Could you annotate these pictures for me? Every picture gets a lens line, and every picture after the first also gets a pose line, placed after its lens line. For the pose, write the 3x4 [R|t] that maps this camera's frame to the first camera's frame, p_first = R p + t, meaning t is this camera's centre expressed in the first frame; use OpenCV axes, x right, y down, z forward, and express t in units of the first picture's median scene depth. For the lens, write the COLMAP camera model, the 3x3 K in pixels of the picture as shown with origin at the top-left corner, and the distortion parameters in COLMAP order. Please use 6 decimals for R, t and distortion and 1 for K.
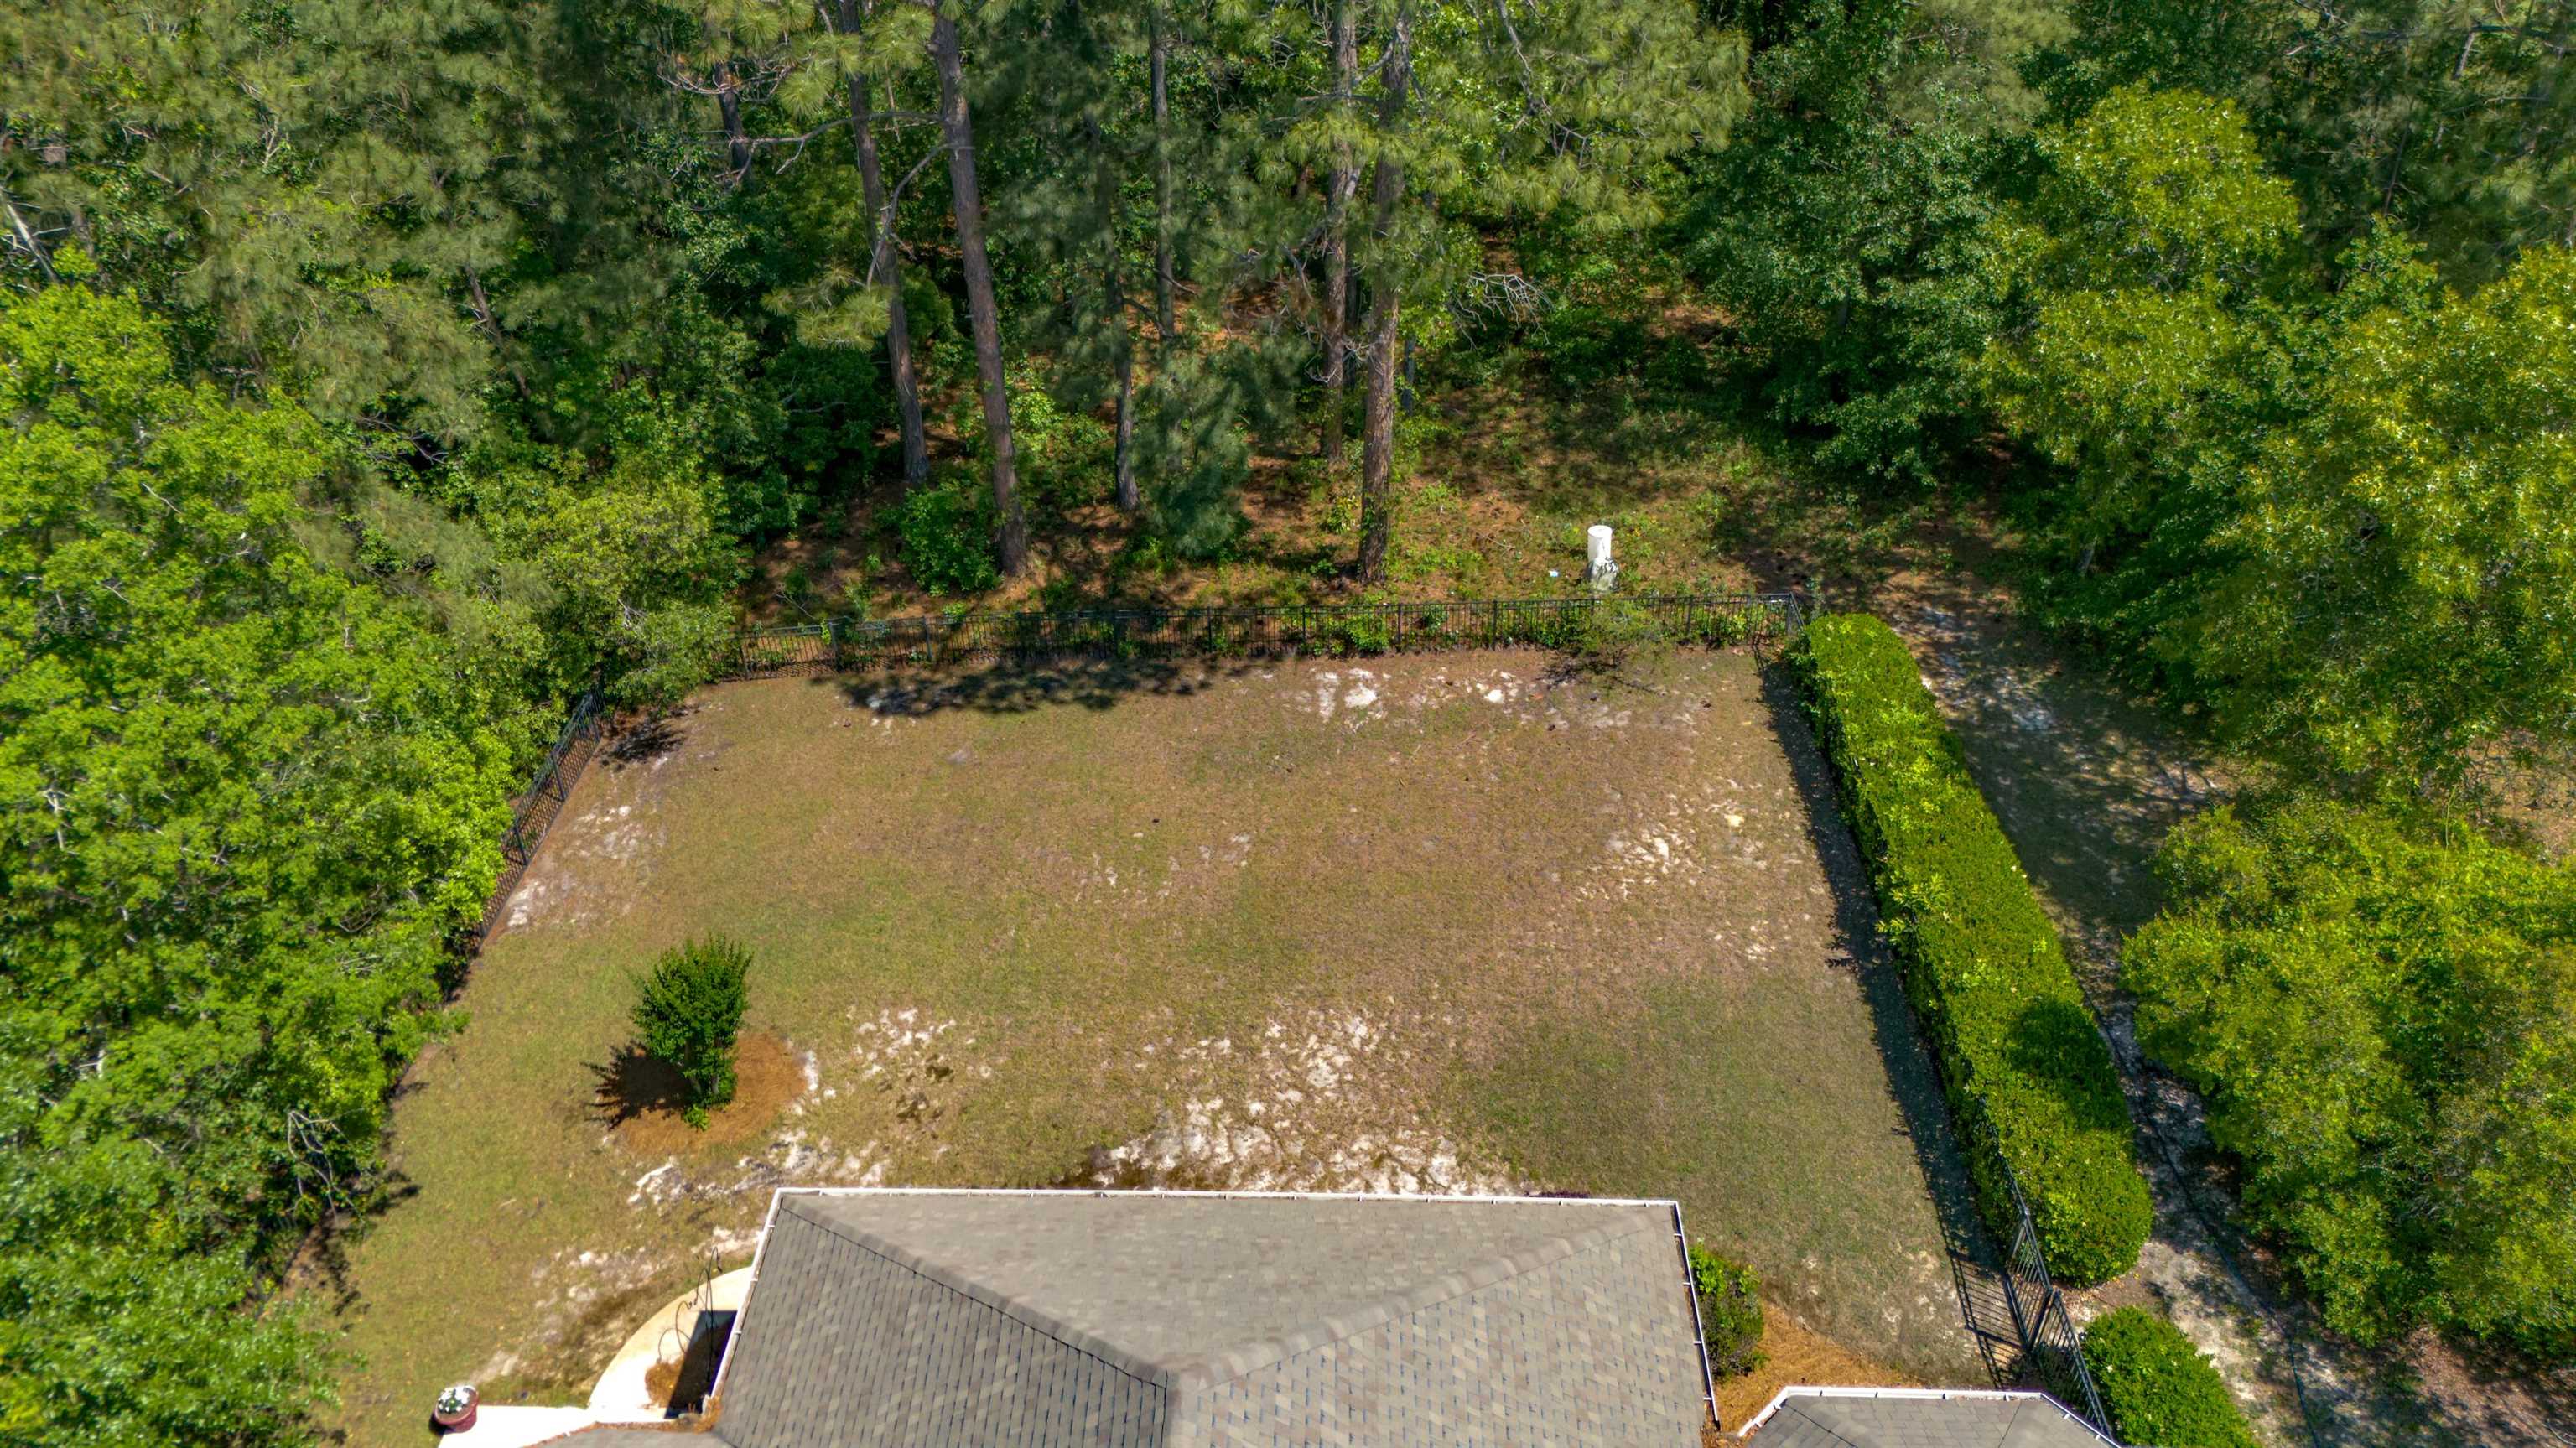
lens RADIAL K [[1841.5, 0, 1297.6], [0, 1841.5, 768.7], [0, 0, 1]] dist [0.102550, -0.222502]
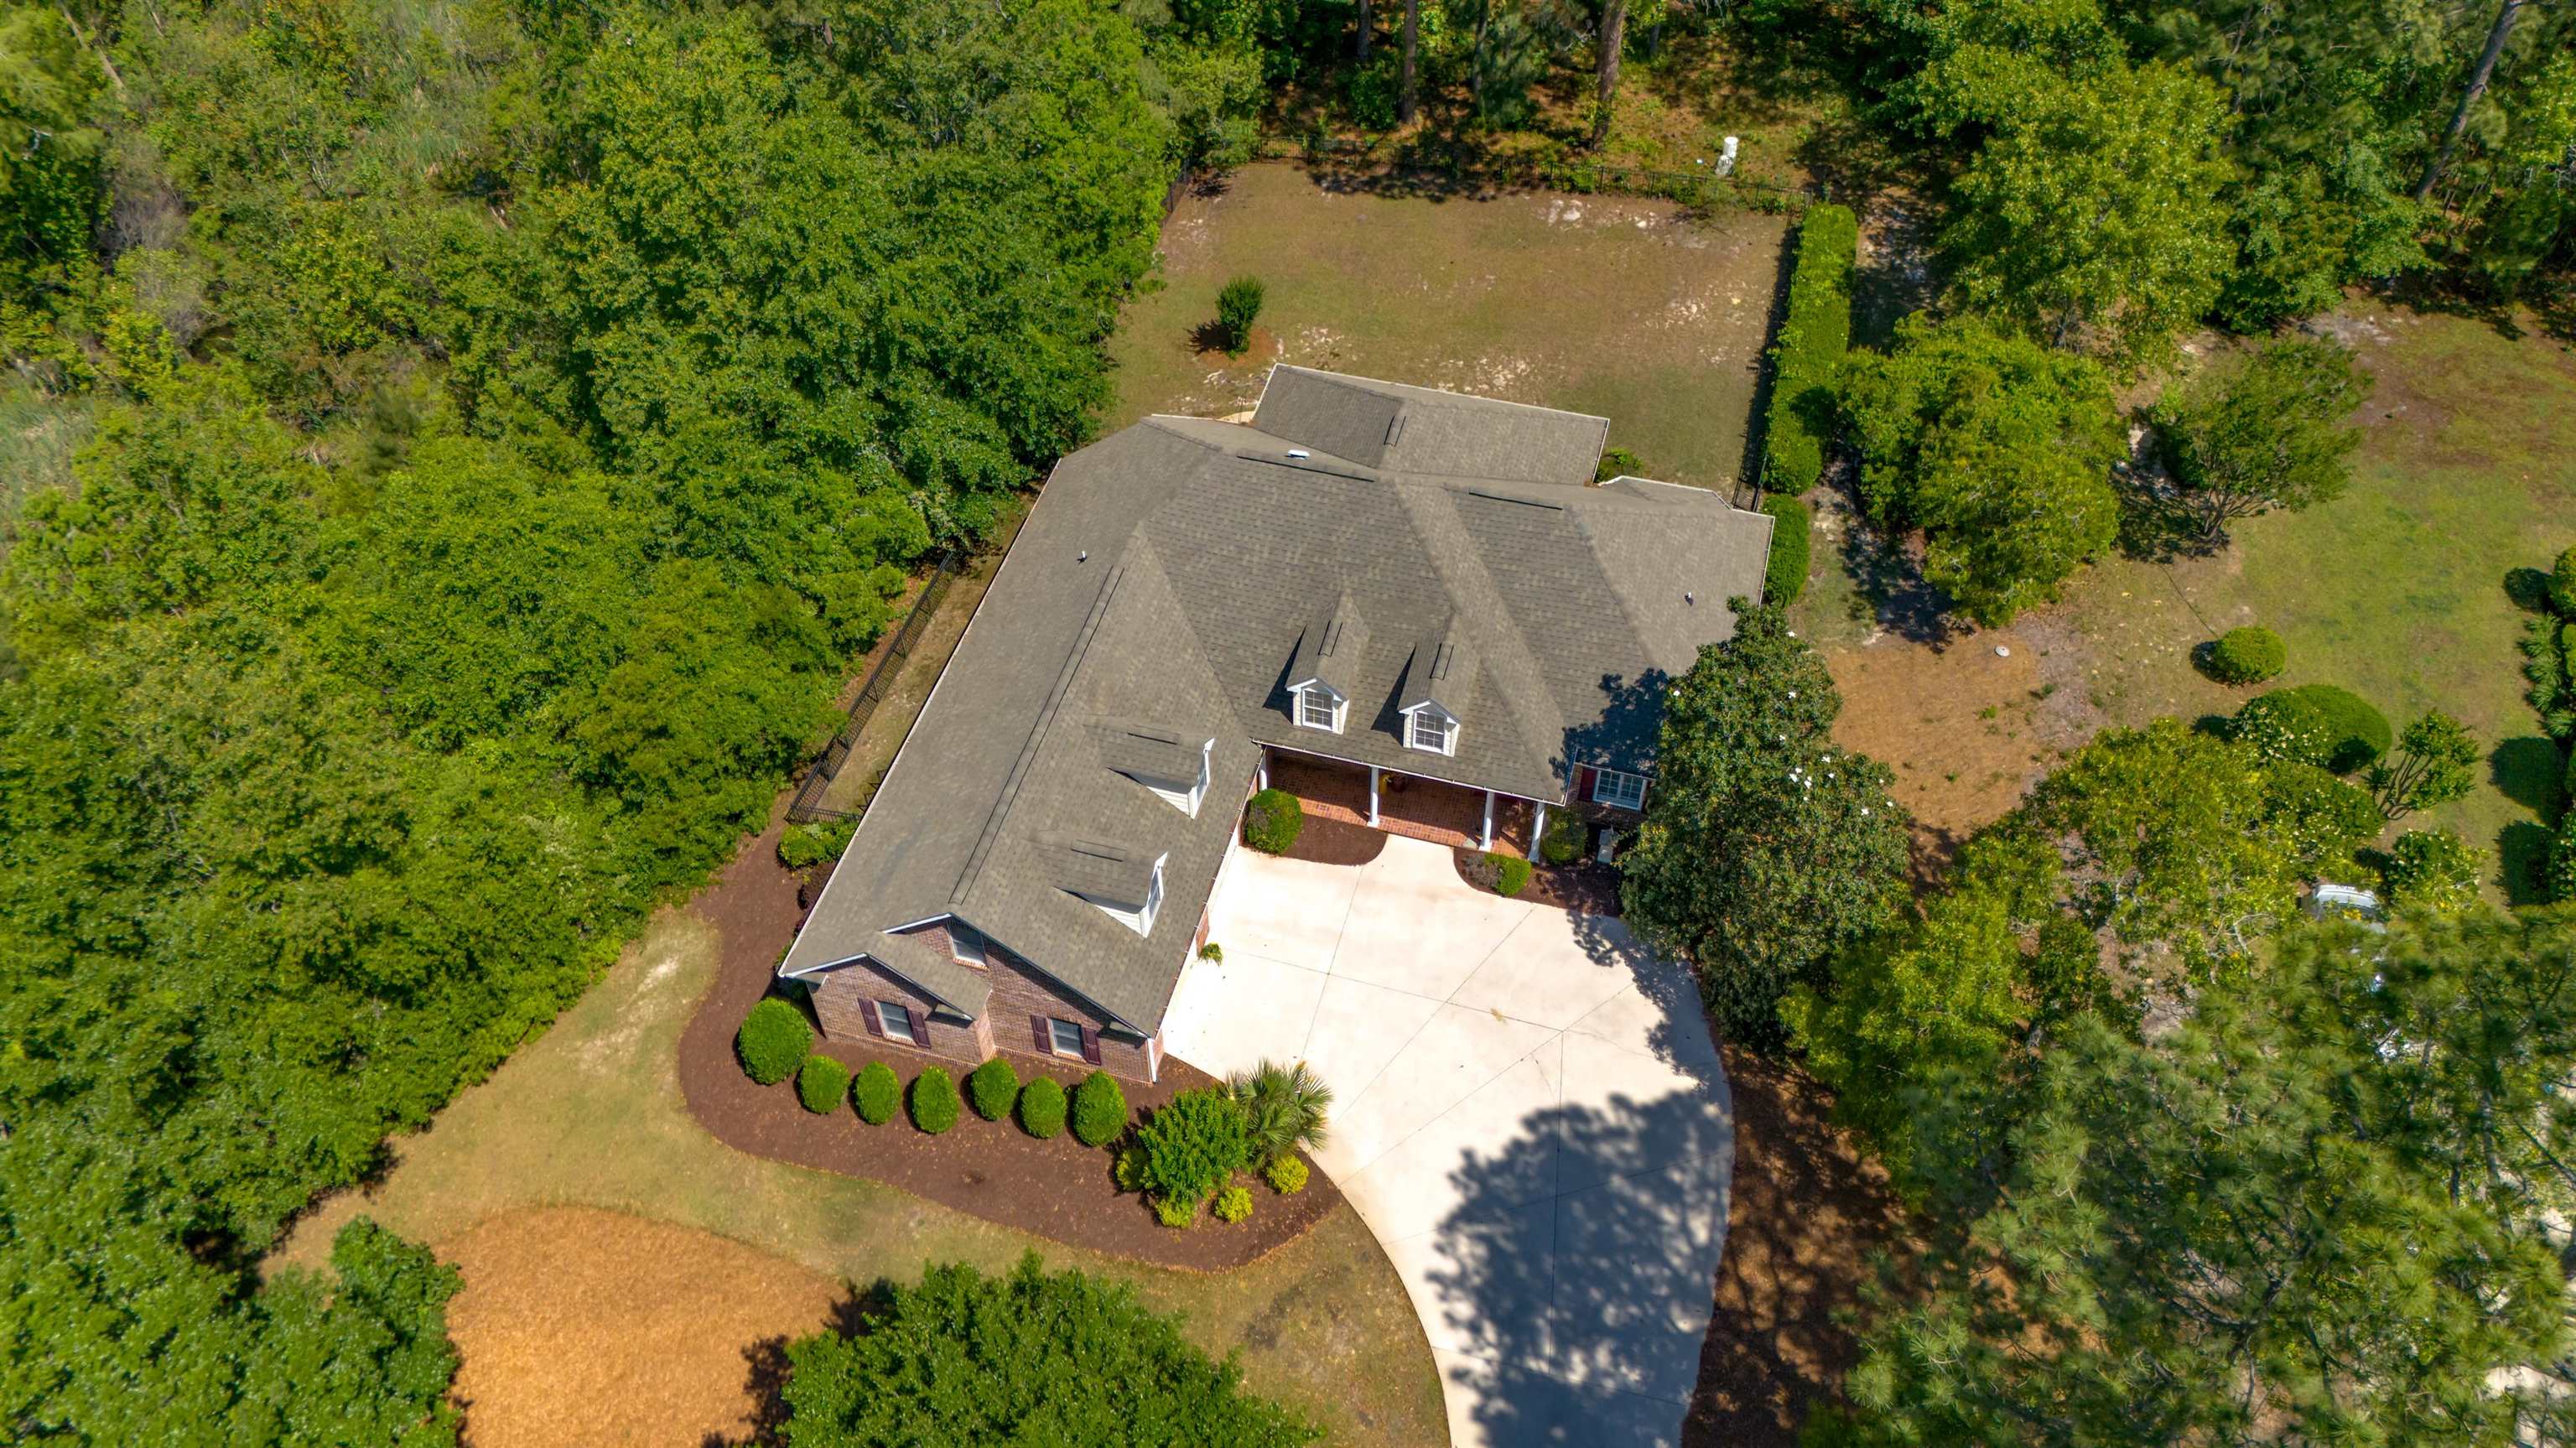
lens RADIAL K [[1841.5, 0, 1297.6], [0, 1841.5, 768.7], [0, 0, 1]] dist [0.102550, -0.222502]
pose [[0.968720, 0.189147, -0.160637, 0.170999], [-0.145893, 0.957735, 0.247908, 0.072564], [0.200739, -0.216717, 0.955373, -0.987802]]
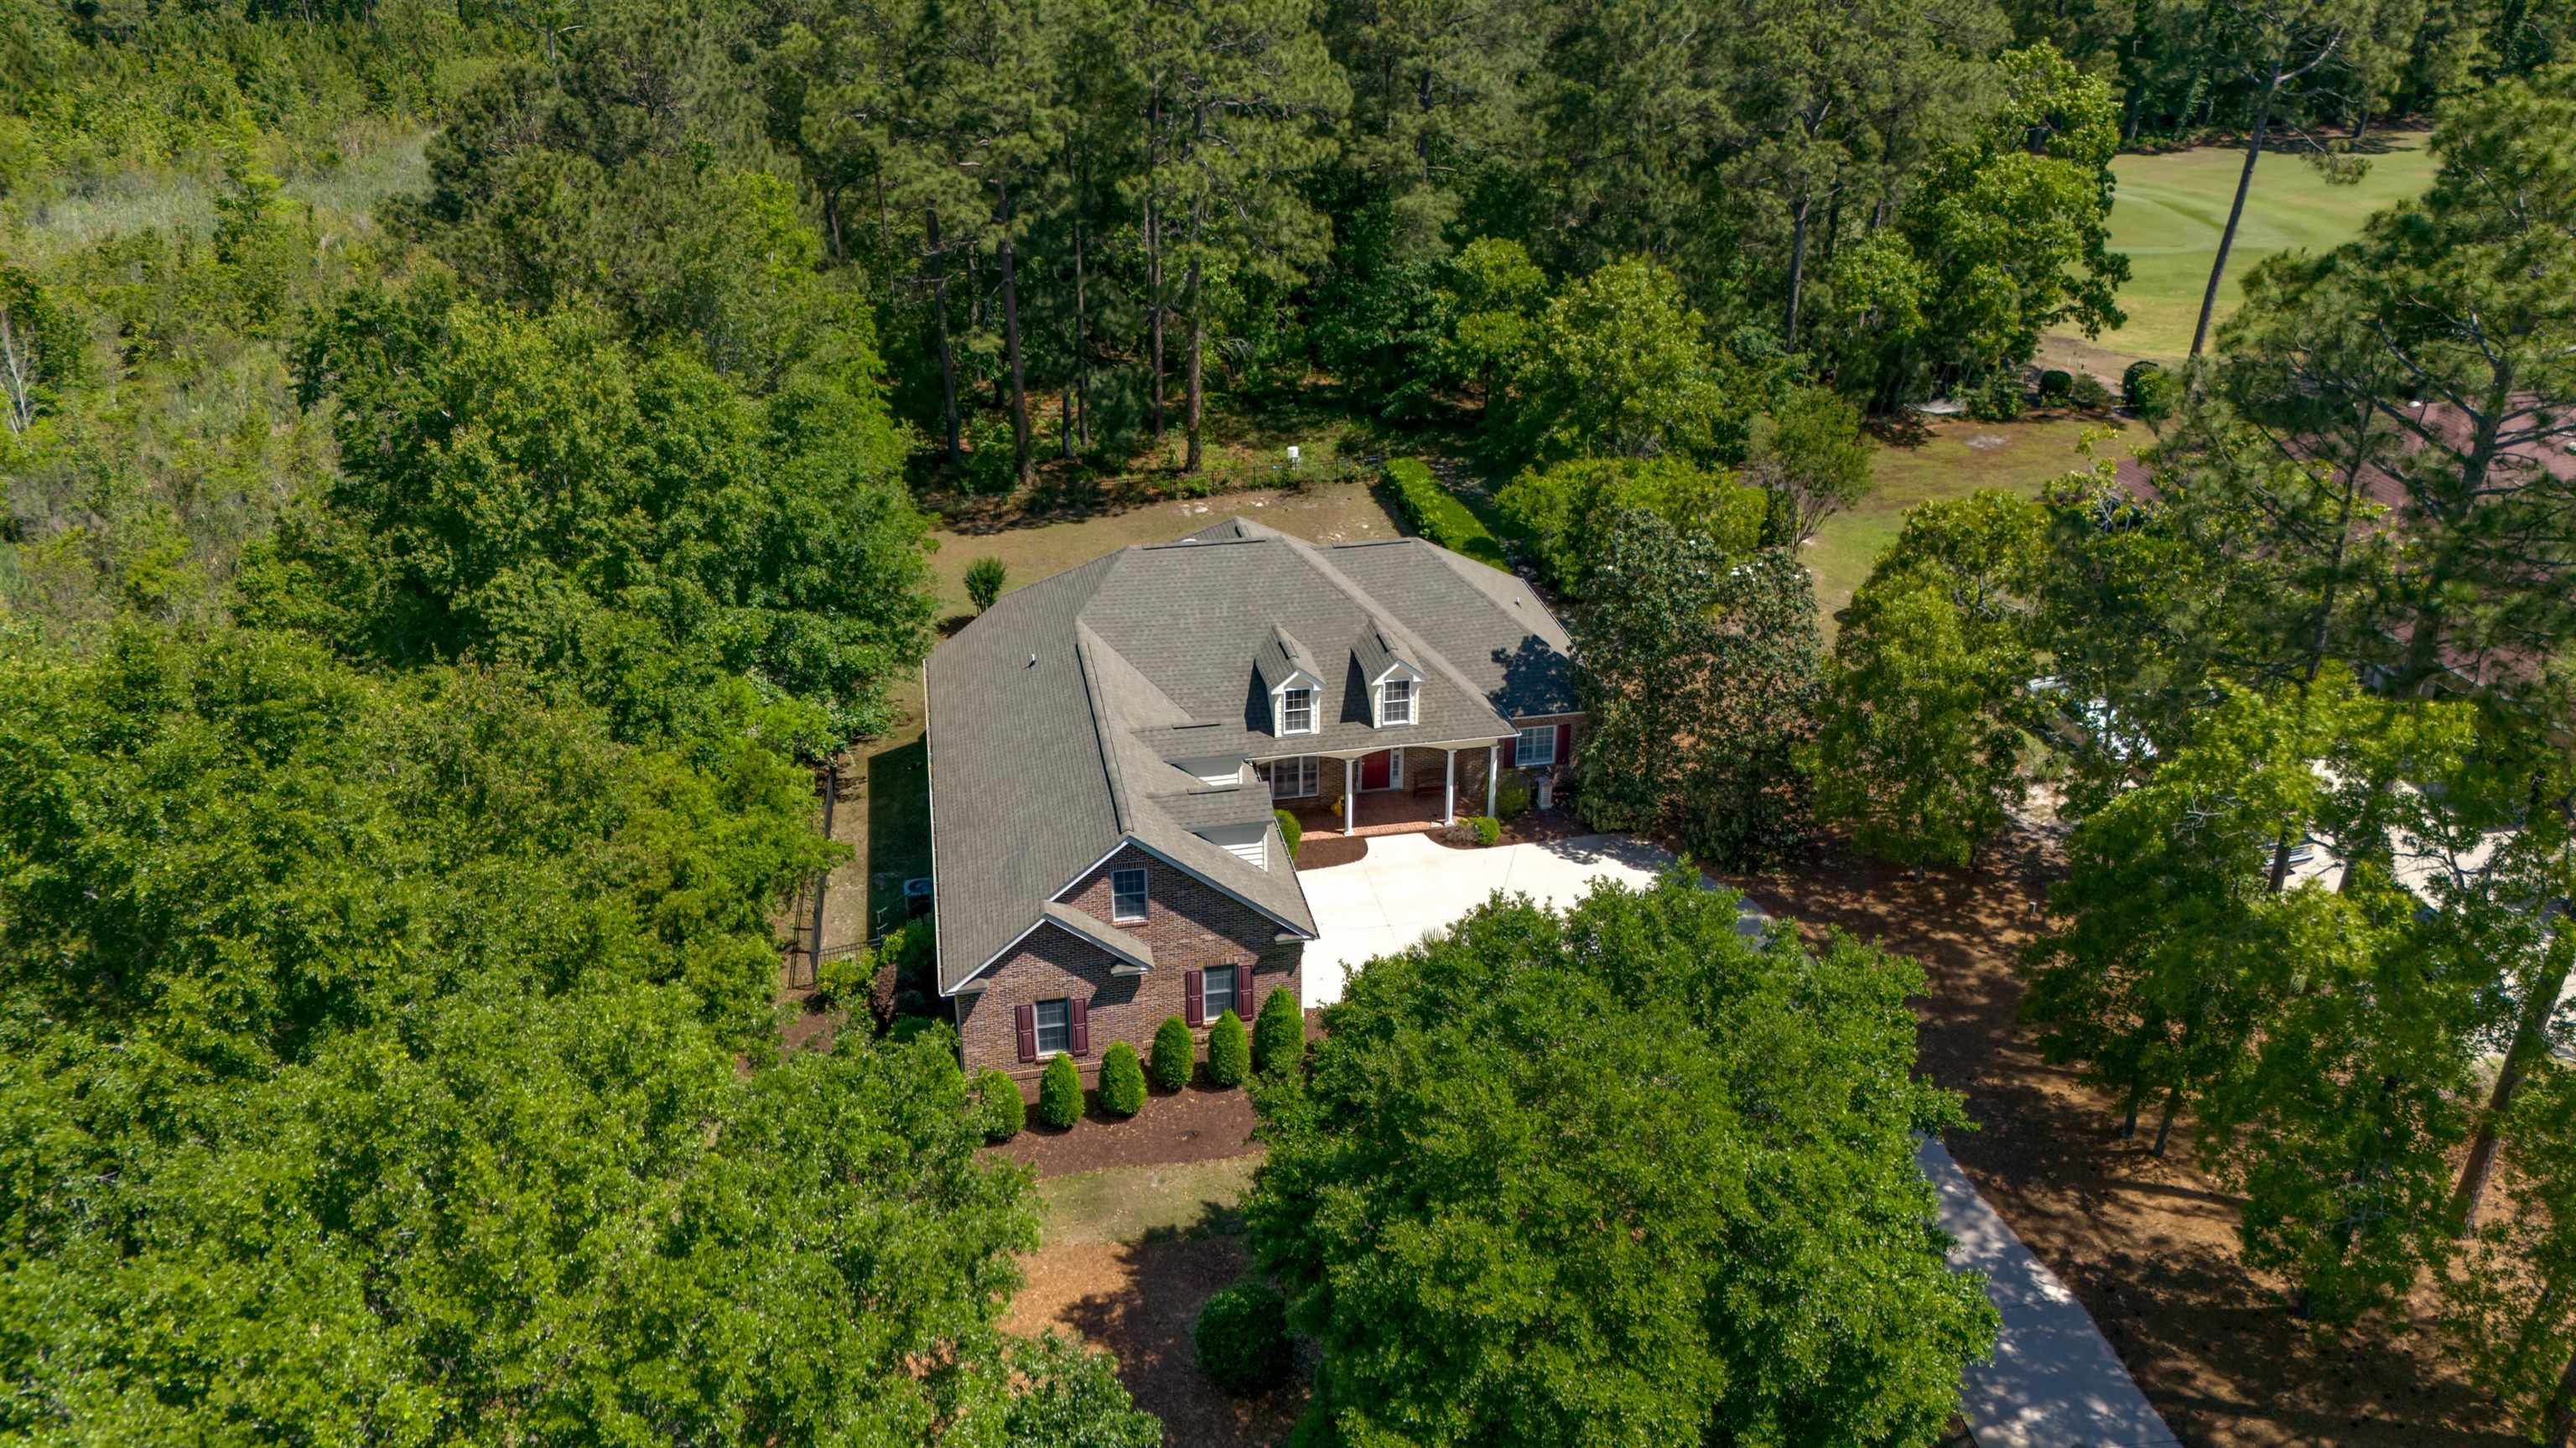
lens RADIAL K [[1841.5, 0, 1297.6], [0, 1841.5, 768.7], [0, 0, 1]] dist [0.102550, -0.222502]
pose [[0.977407, -0.097411, 0.187582, -0.297514], [0.124806, 0.982219, -0.140244, 0.588027], [-0.170585, 0.160487, 0.972185, -1.139264]]
